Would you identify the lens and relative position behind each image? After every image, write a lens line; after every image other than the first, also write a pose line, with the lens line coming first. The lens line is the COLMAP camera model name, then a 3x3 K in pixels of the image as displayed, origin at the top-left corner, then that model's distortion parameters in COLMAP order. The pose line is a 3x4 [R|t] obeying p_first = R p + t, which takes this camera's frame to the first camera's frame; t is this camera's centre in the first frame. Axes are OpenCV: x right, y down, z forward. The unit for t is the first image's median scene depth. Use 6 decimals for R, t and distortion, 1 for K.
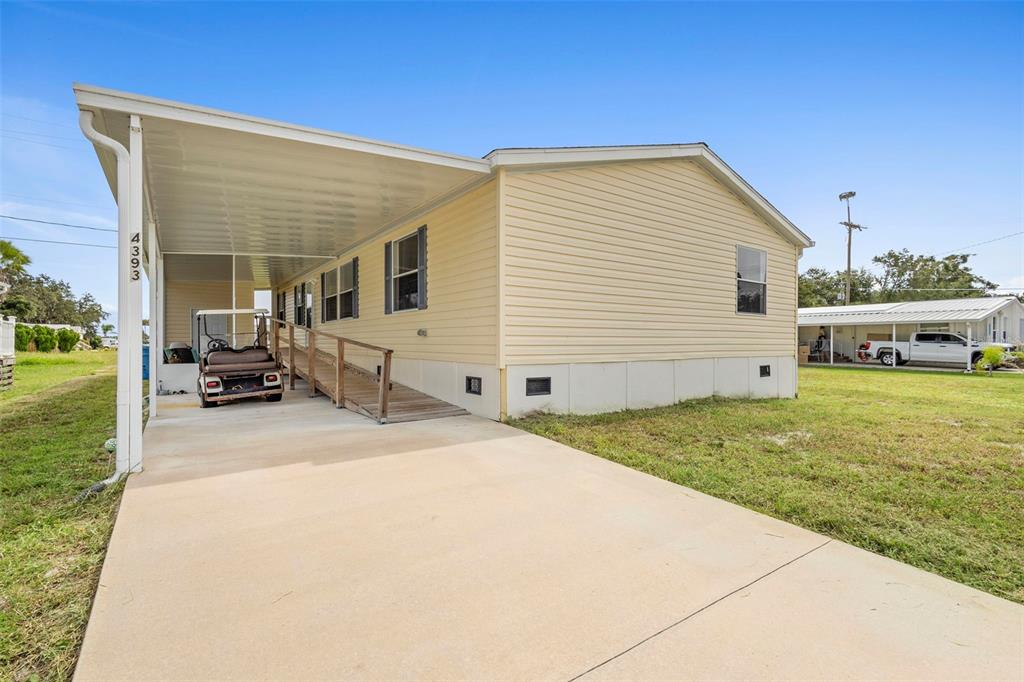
lens RADIAL K [[474.5, 0, 510.6], [0, 474.5, 343.4], [0, 0, 1]] dist [-0.000802, -0.000077]
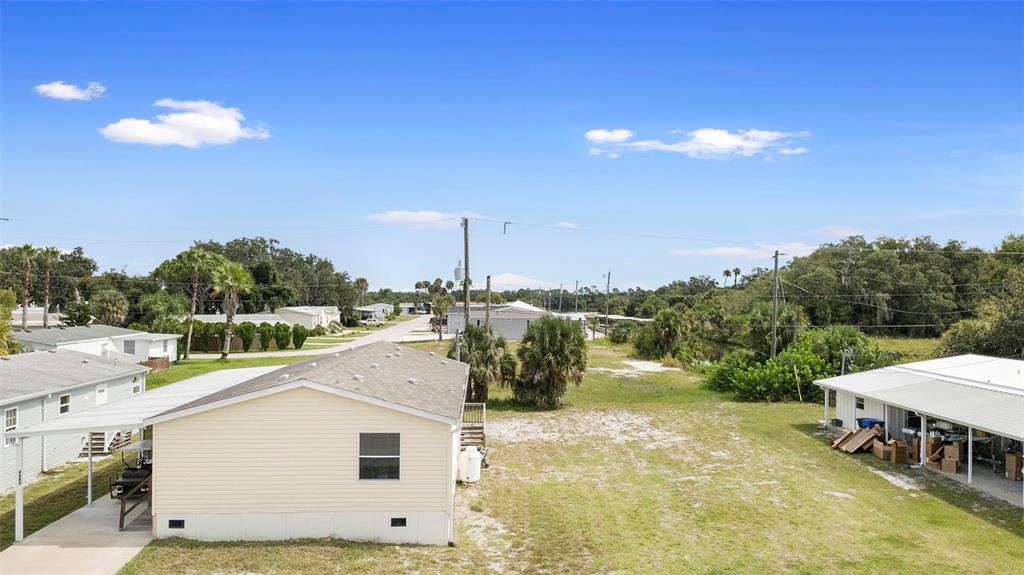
lens RADIAL K [[714.7, 0, 512.7], [0, 714.7, 287.7], [0, 0, 1]] dist [0.000653, 0.000285]
pose [[0.849539, -0.001366, -0.527524, 1.878667], [-0.010728, 0.999745, -0.019866, -0.568315], [0.527416, 0.022536, 0.849308, -0.562784]]
